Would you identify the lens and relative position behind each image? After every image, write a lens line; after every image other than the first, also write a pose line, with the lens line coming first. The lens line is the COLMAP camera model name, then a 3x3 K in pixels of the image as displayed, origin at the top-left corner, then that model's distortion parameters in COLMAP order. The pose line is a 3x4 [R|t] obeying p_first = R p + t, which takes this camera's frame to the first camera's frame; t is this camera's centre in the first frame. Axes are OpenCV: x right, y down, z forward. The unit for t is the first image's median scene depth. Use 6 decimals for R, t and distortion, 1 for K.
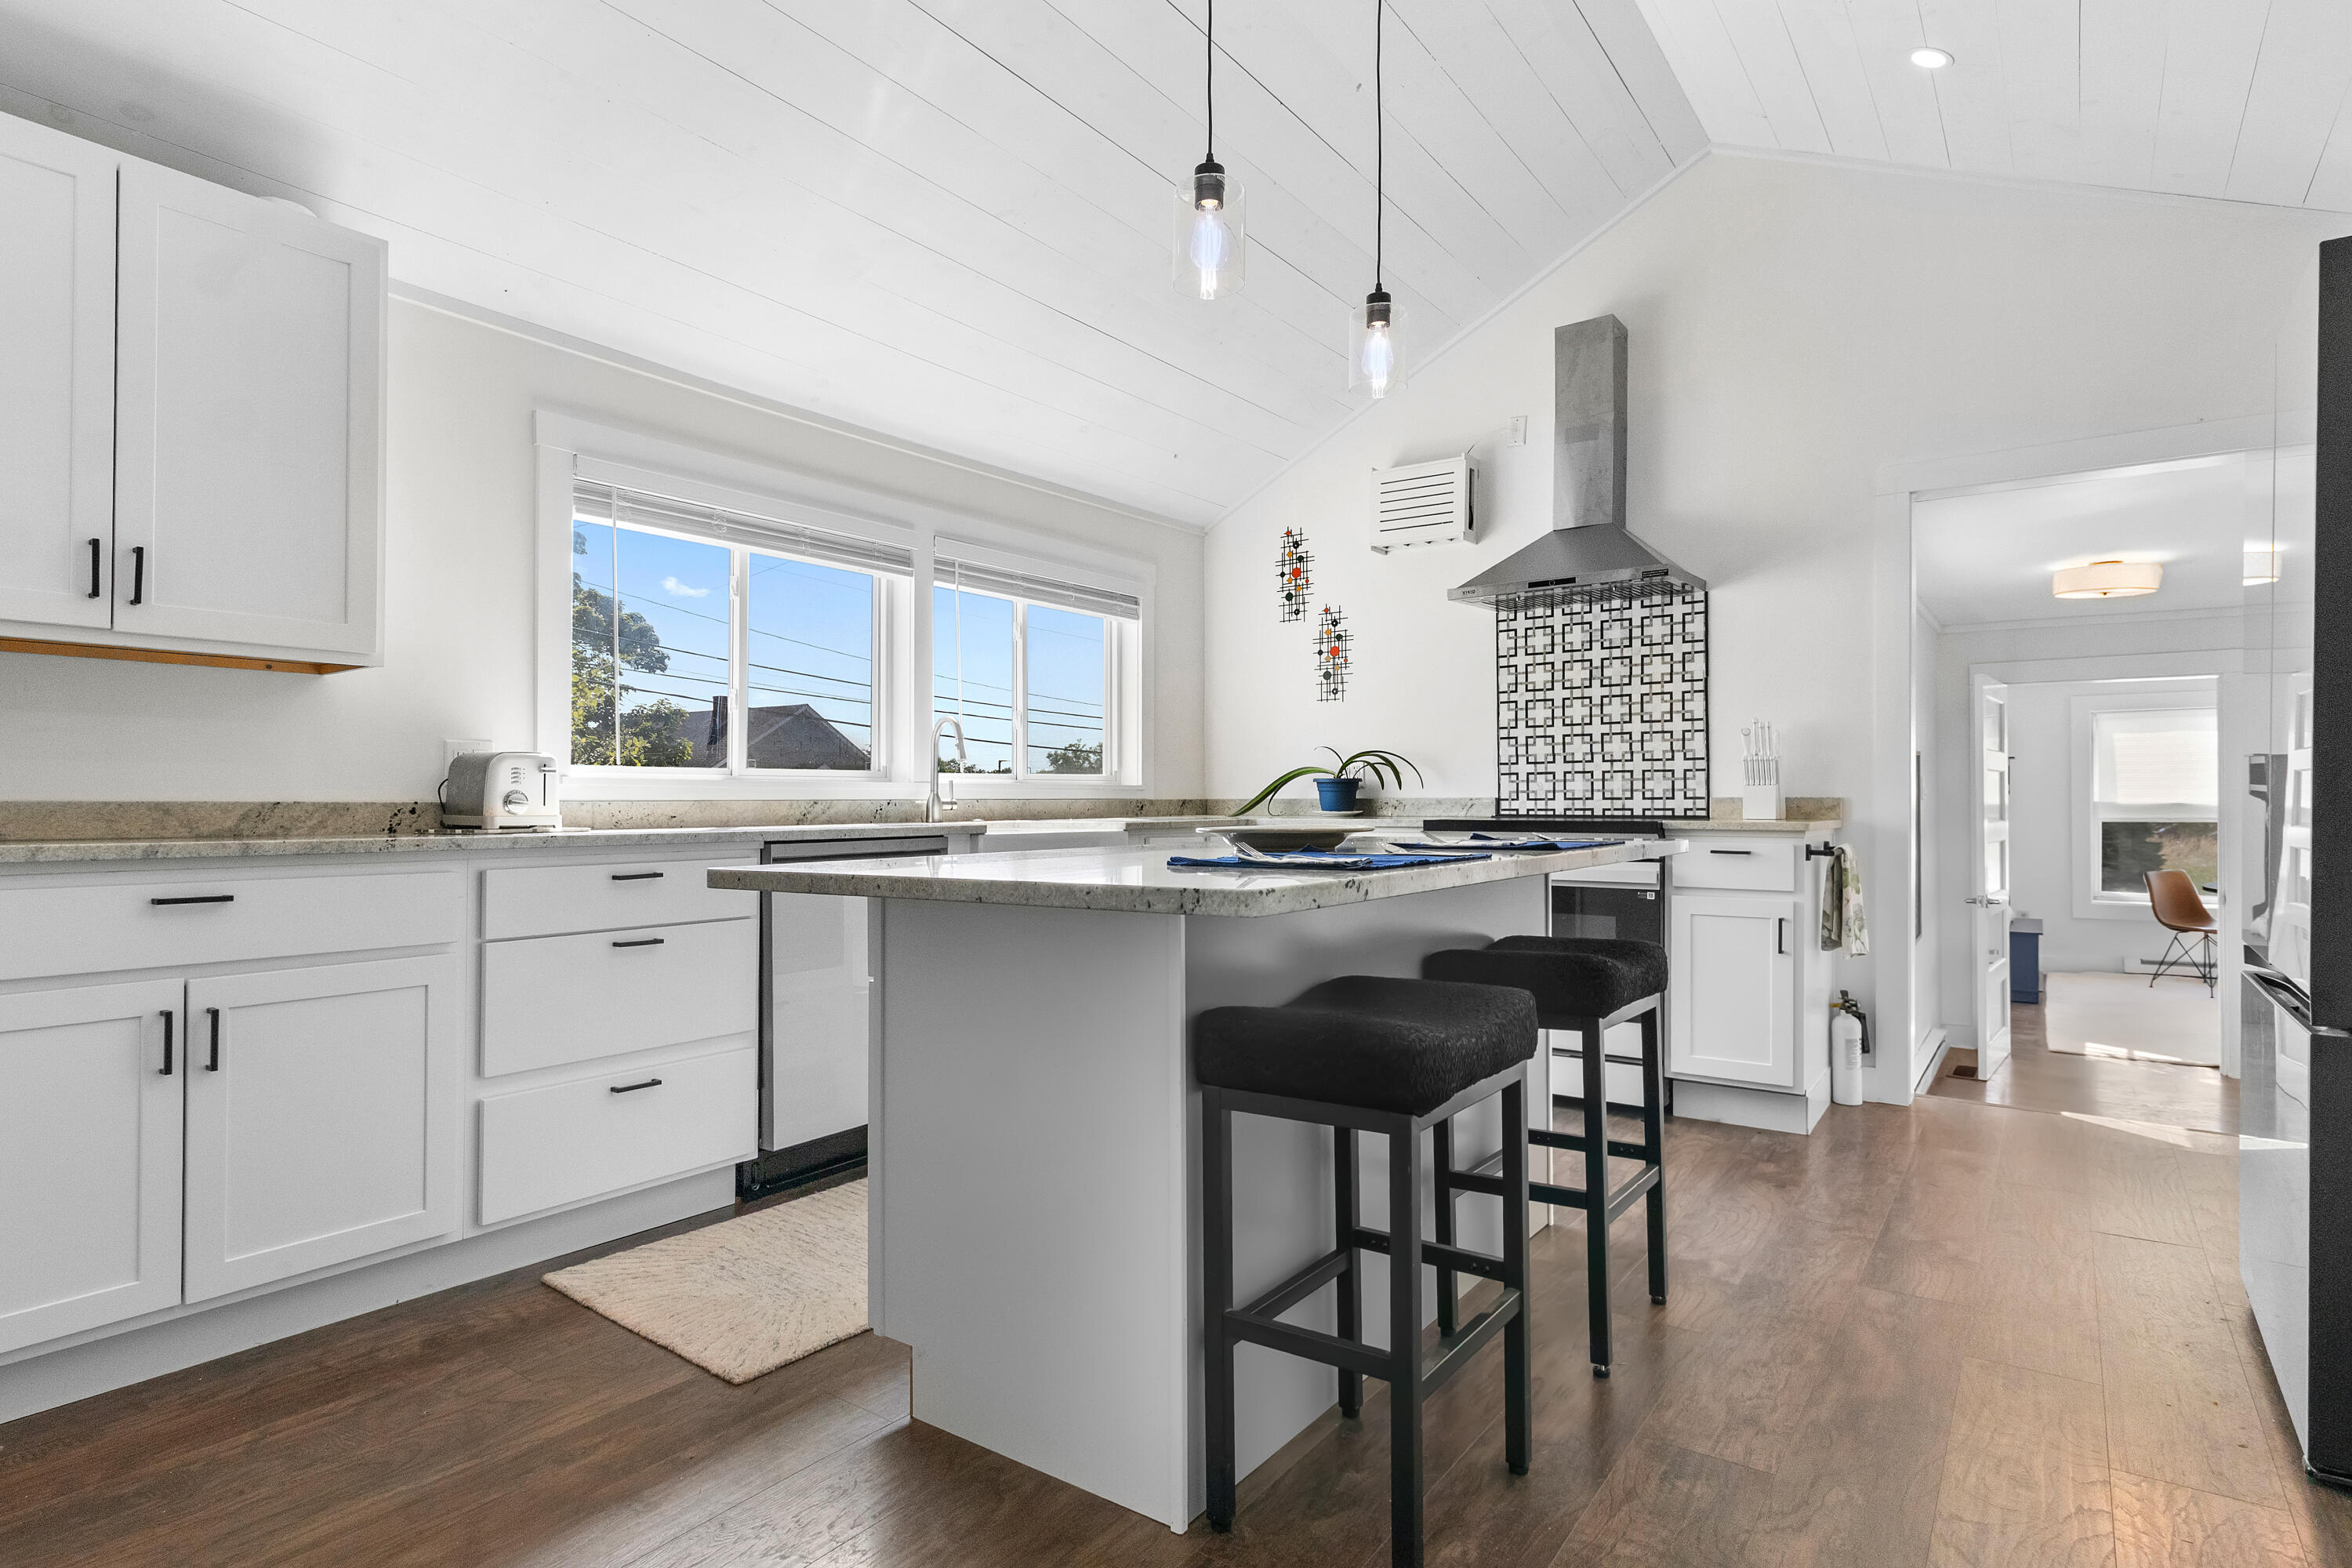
lens RADIAL K [[1198.5, 0, 1152.3], [0, 1198.5, 787.6], [0, 0, 1]] dist [0.002886, 0.000196]
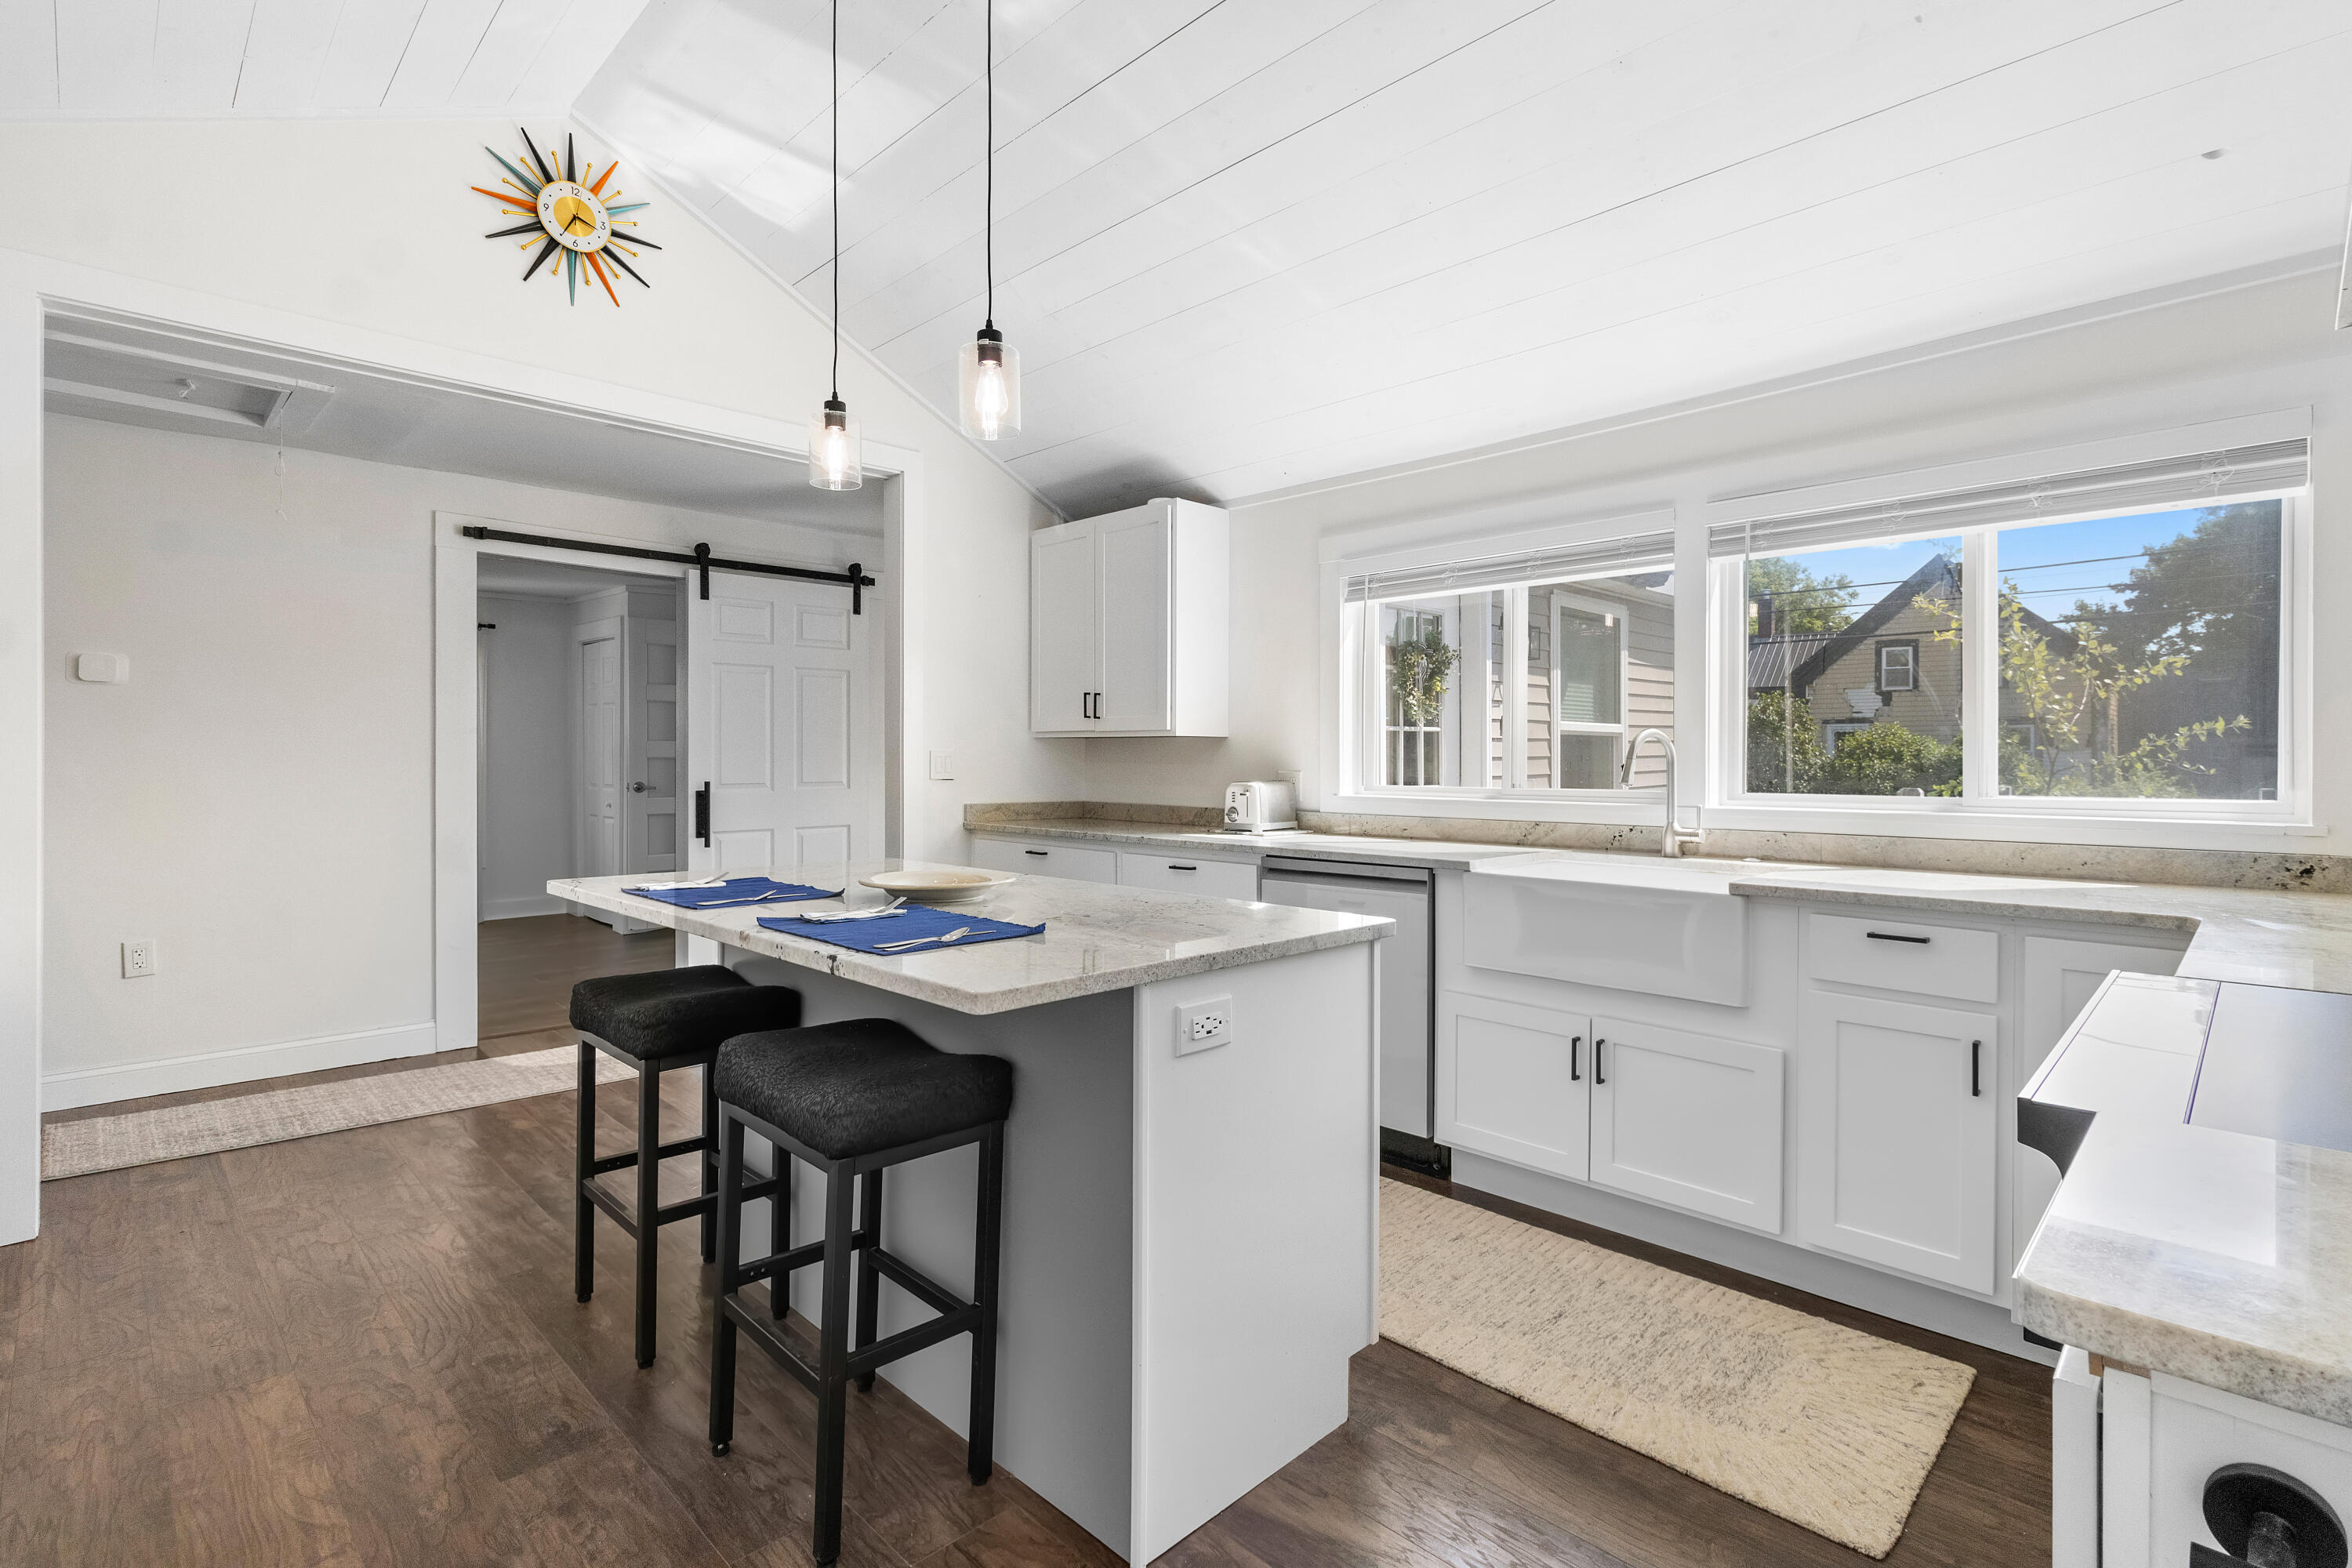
lens RADIAL K [[1094.9, 0, 1164.8], [0, 1094.9, 762.9], [0, 0, 1]] dist [0.002977, 0.001018]
pose [[-0.142649, 0.011211, -0.989710, 0.609559], [0.012753, 0.999874, 0.009488, -0.046786], [0.989691, -0.011268, -0.142774, 0.747959]]
